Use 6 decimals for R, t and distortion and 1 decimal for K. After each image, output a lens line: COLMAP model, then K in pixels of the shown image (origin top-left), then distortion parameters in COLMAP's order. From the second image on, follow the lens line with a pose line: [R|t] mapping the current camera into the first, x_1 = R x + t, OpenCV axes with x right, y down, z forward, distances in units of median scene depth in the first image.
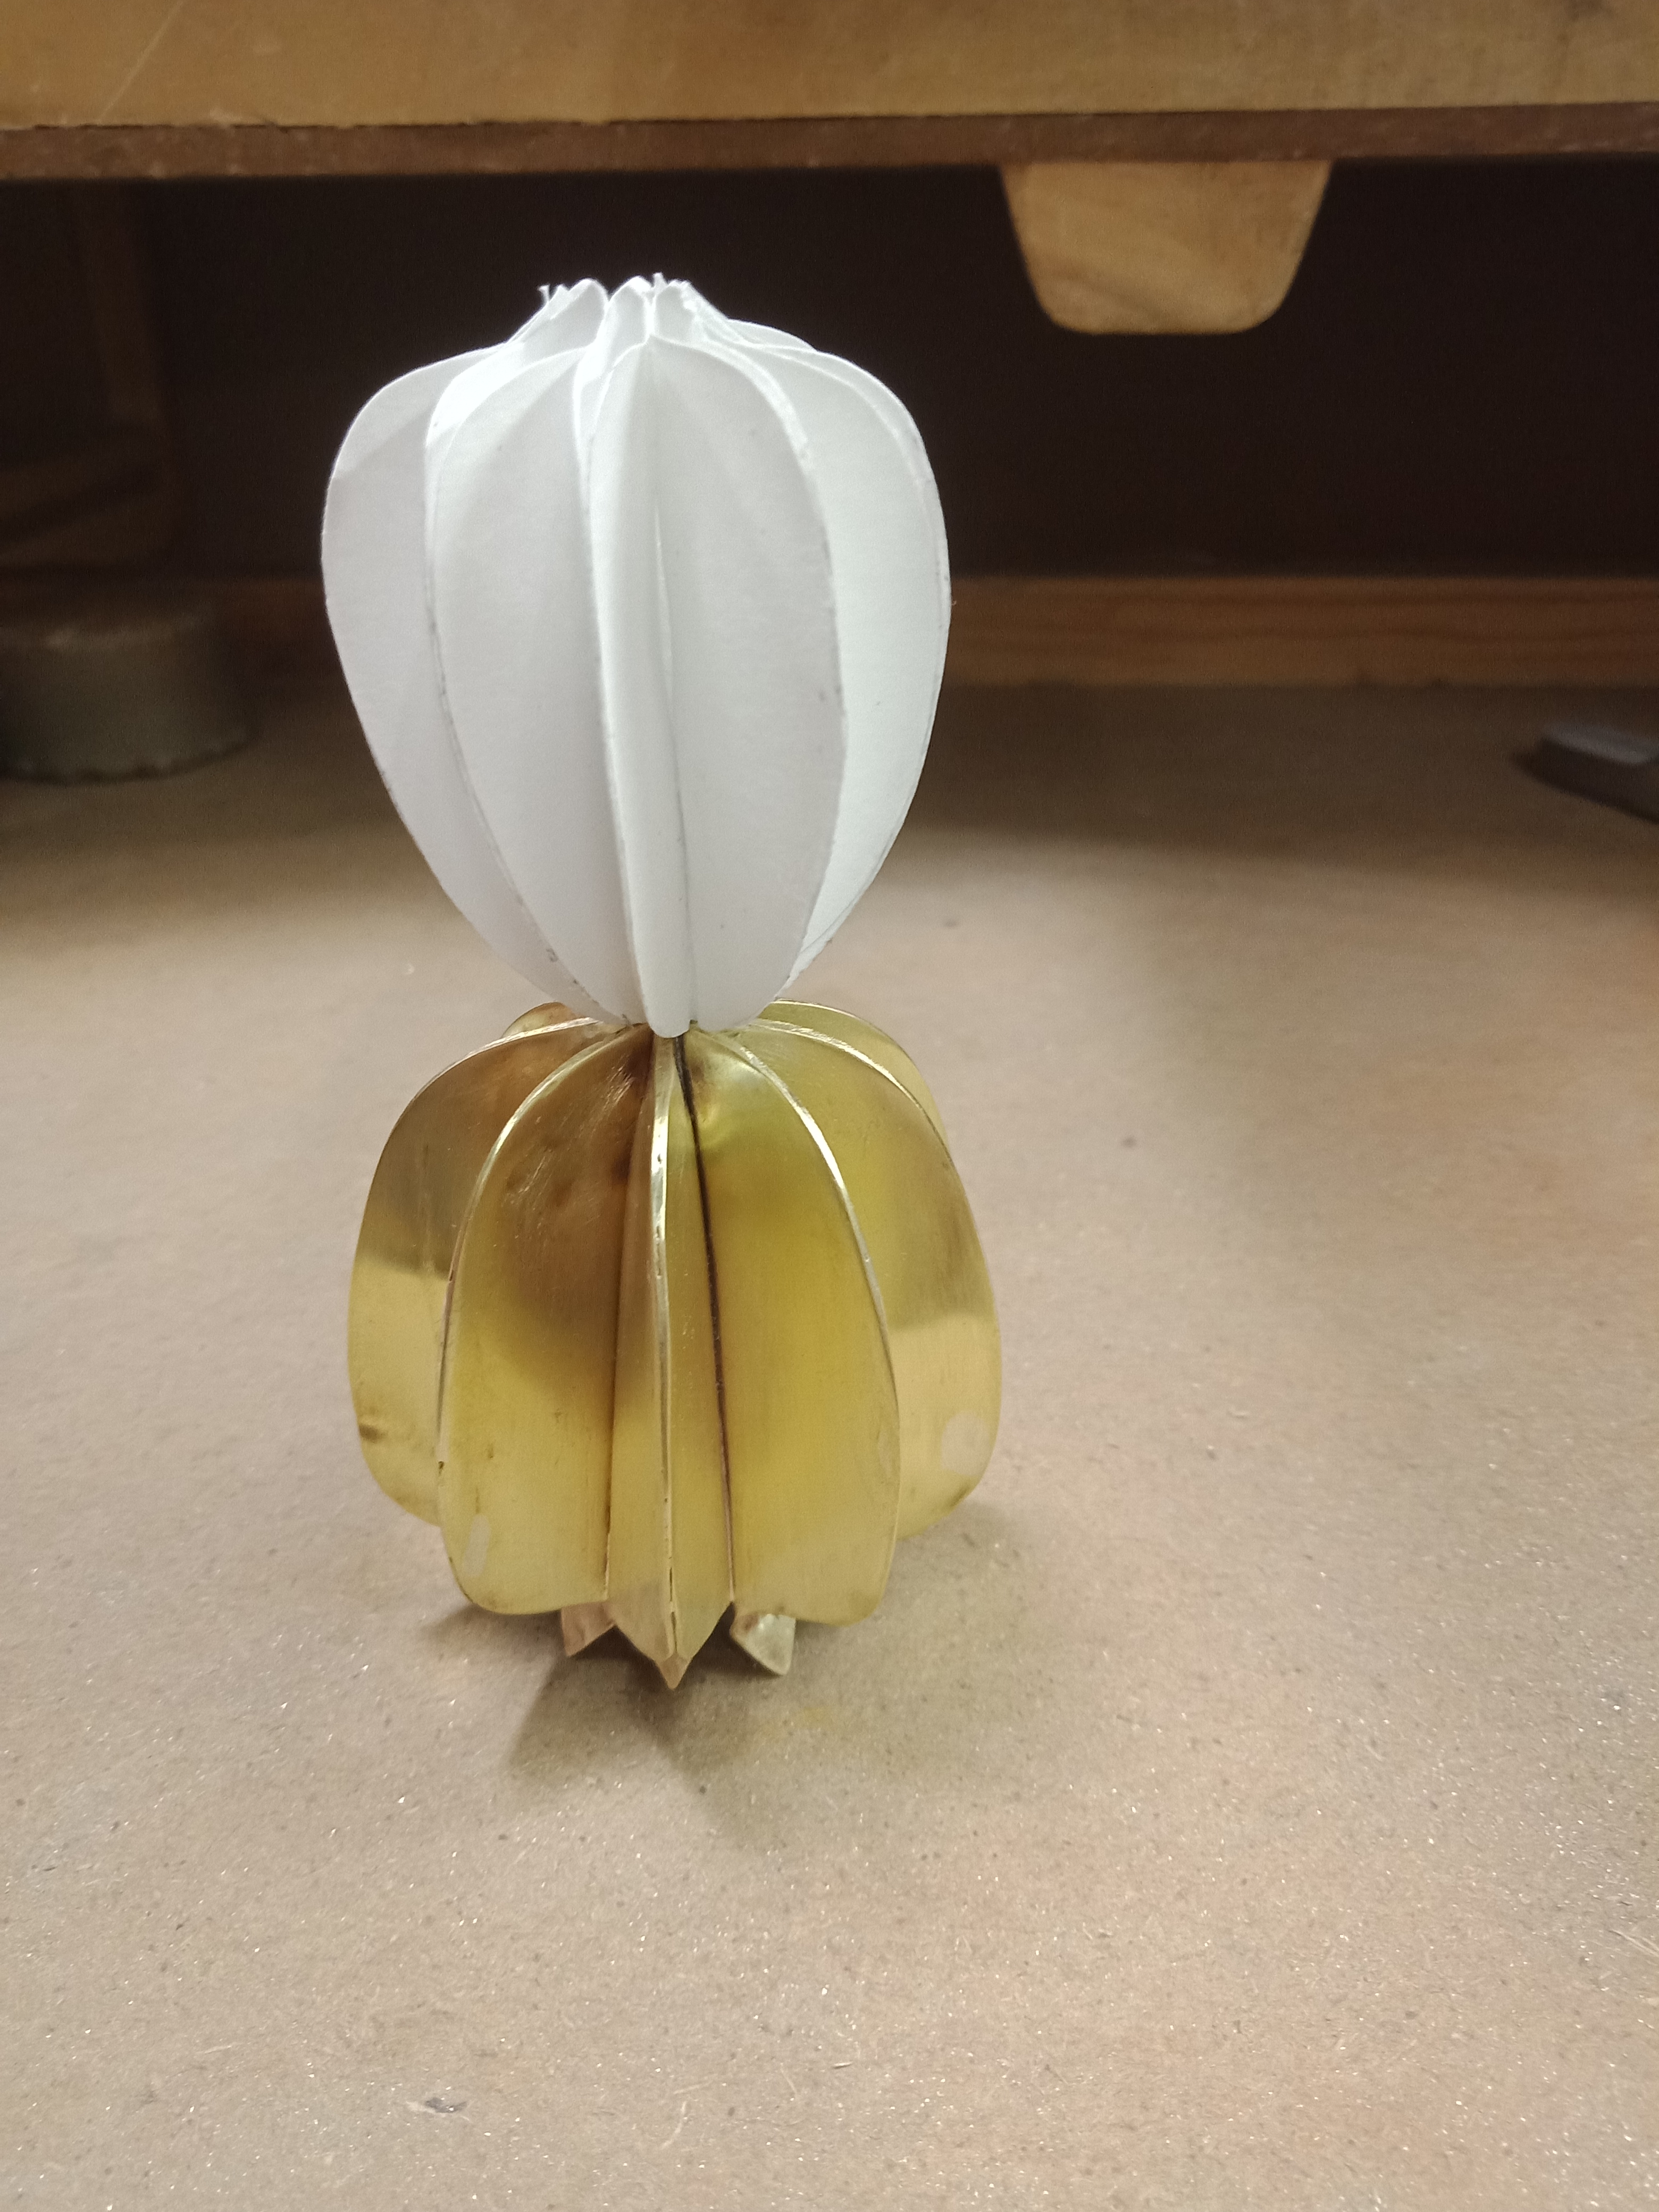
lens RADIAL K [[1673.6, 0, 807.3], [0, 1673.6, 1075.7], [0, 0, 1]] dist [-0.027242, -0.006901]
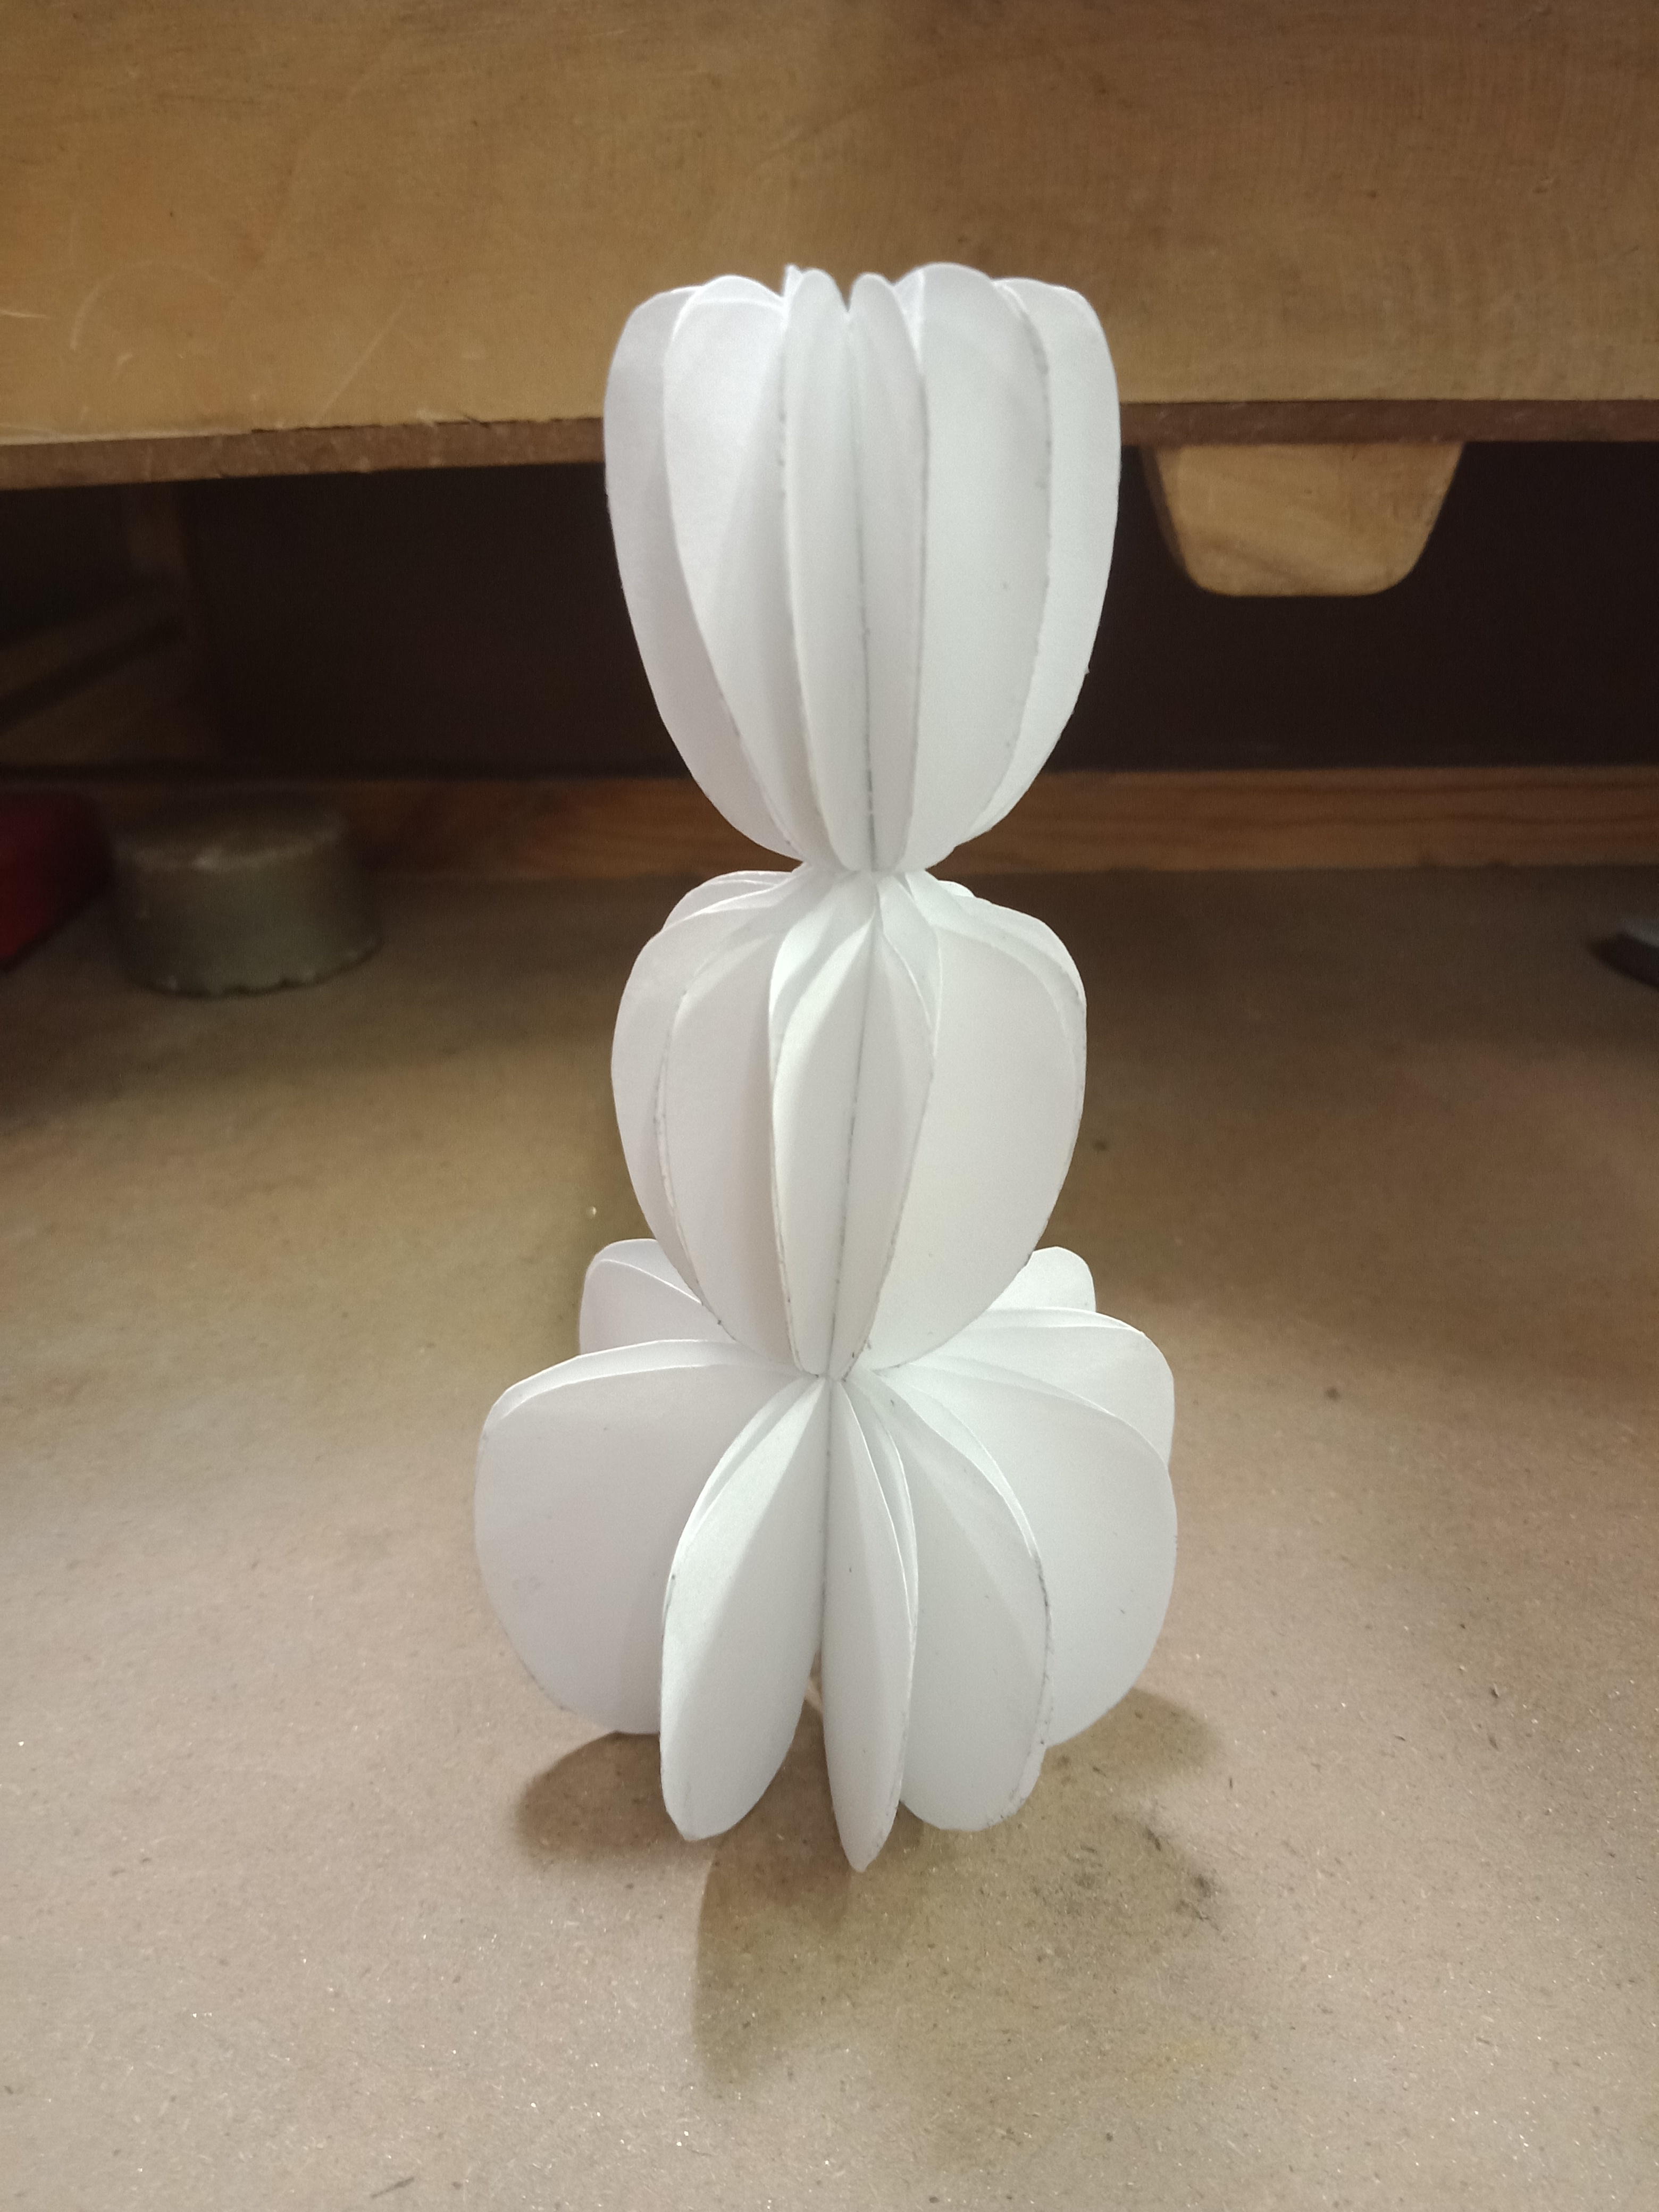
lens RADIAL K [[1645.6, 0, 829.5], [0, 1645.6, 1106.0], [0, 0, 1]] dist [-0.022314, 0.007612]
pose [[0.999109, -0.020455, 0.036914, -0.150142], [0.021531, 0.999348, -0.028980, -0.112440], [-0.036298, 0.029749, 0.998898, -0.026424]]
